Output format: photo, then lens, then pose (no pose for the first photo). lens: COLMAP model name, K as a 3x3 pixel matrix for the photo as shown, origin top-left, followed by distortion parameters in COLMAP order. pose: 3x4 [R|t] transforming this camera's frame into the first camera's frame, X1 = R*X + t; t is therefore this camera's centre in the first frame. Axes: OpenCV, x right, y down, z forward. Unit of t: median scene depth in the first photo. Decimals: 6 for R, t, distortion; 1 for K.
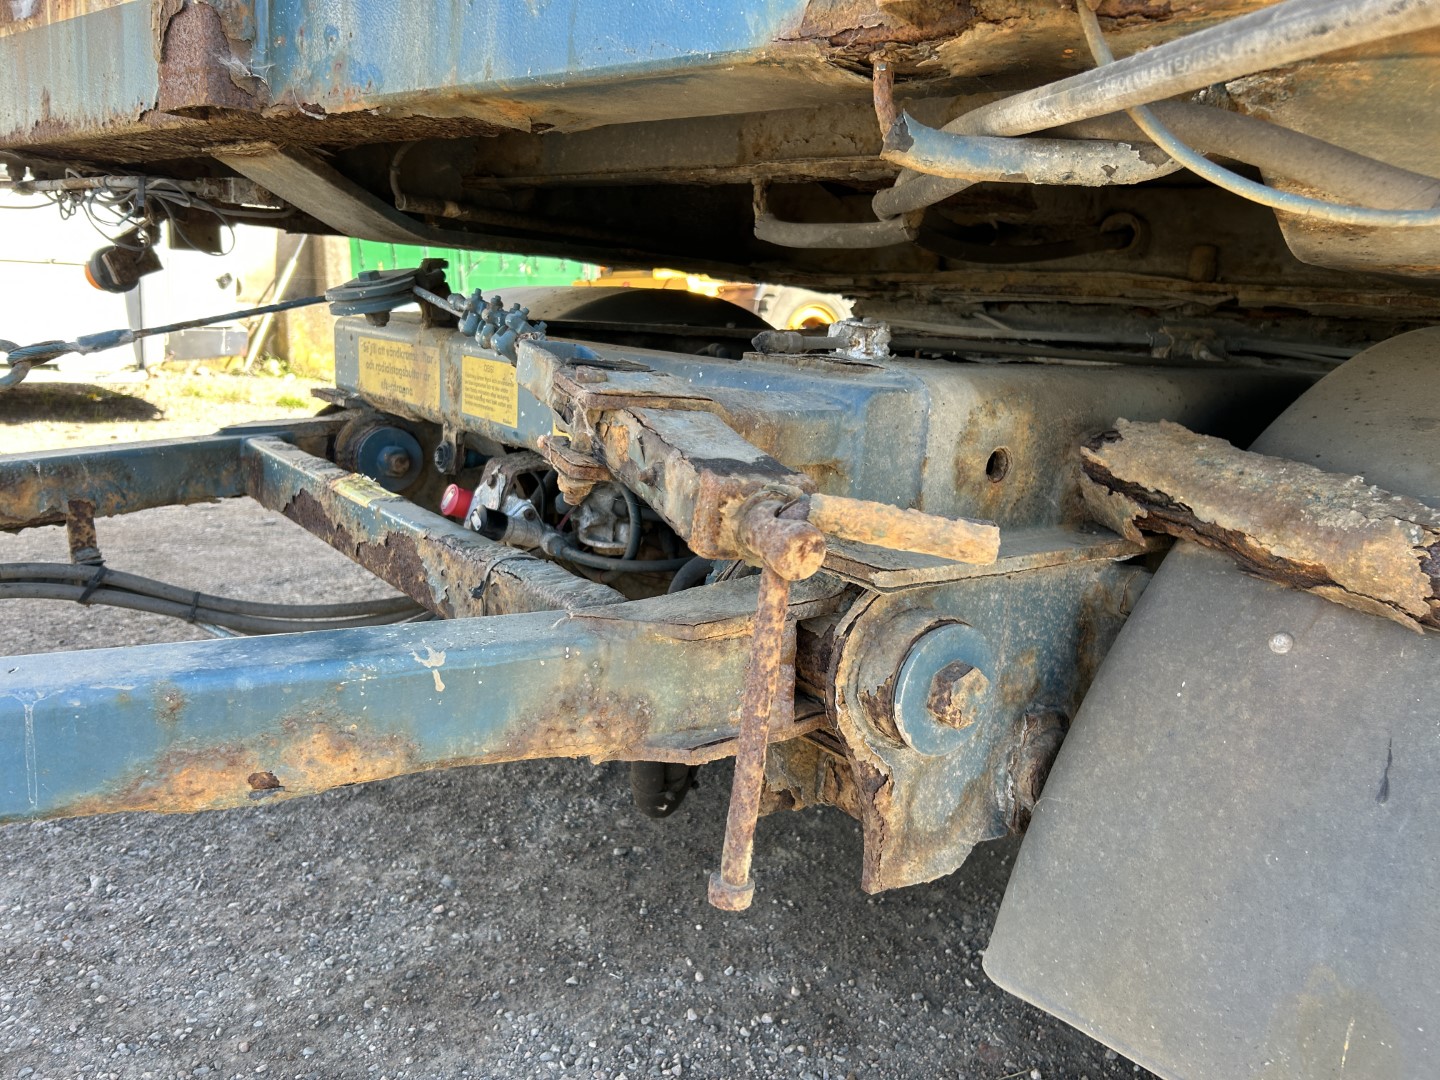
lens RADIAL K [[1090.7, 0, 721.6], [0, 1090.7, 540.1], [0, 0, 1]] dist [0.041430, -0.050841]
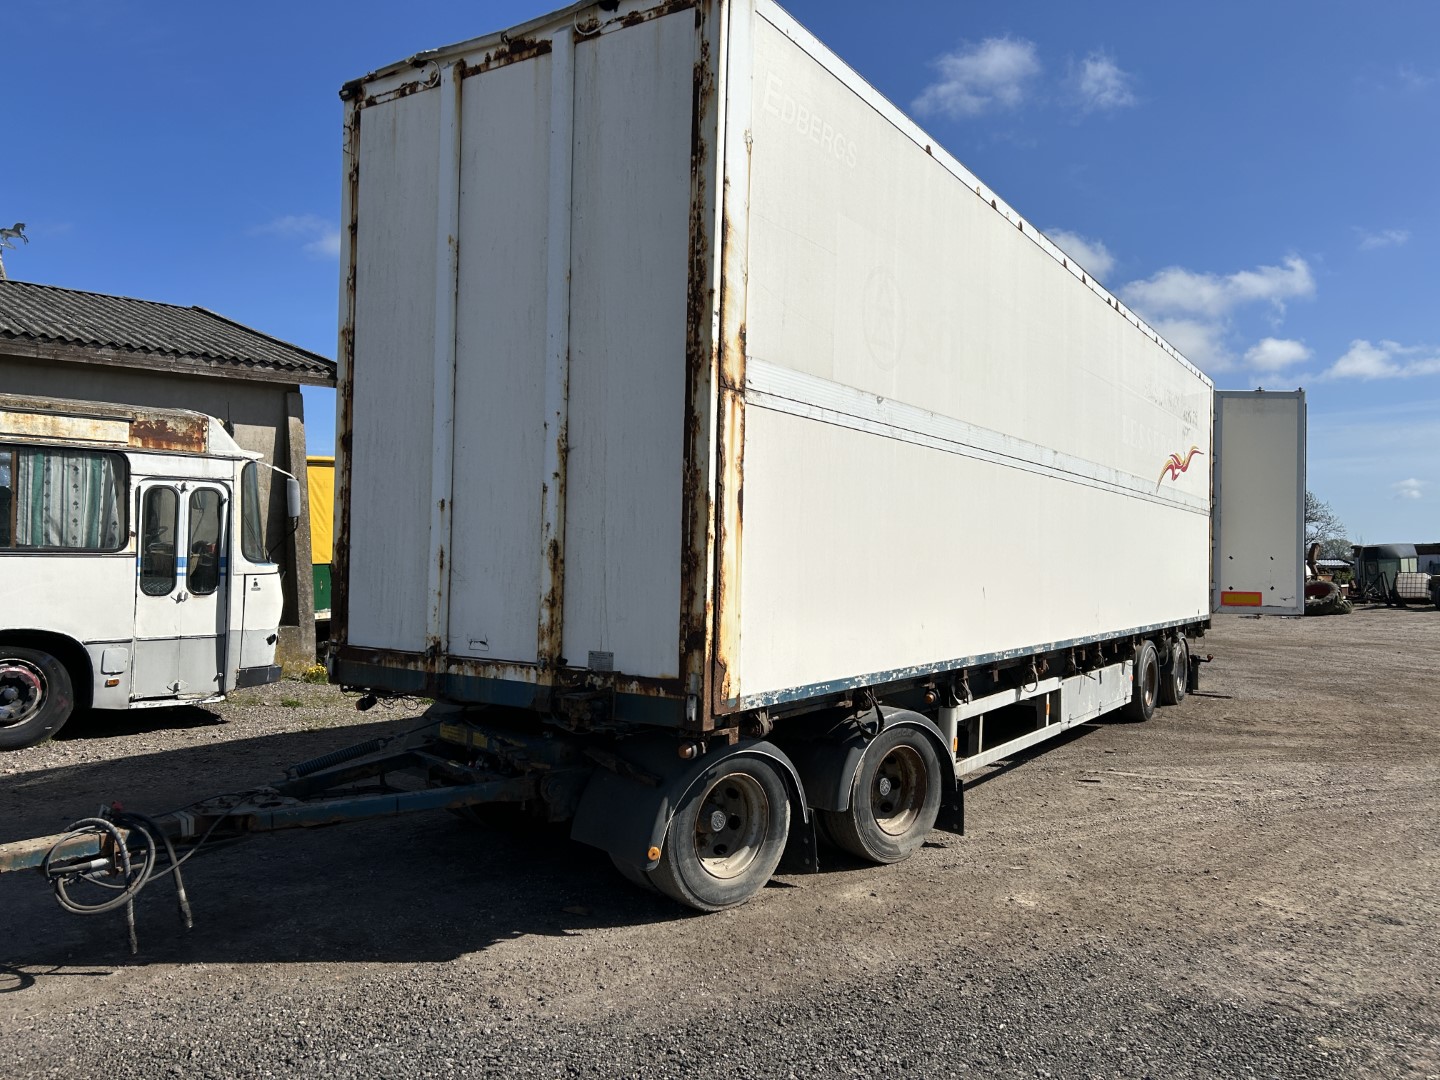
lens RADIAL K [[1090.7, 0, 721.6], [0, 1090.7, 539.0], [0, 0, 1]] dist [0.041430, -0.050841]
pose [[0.993020, -0.037171, 0.111937, 0.475322], [0.060157, 0.975937, -0.209588, 0.099095], [-0.101453, 0.214859, 0.971361, -5.645972]]
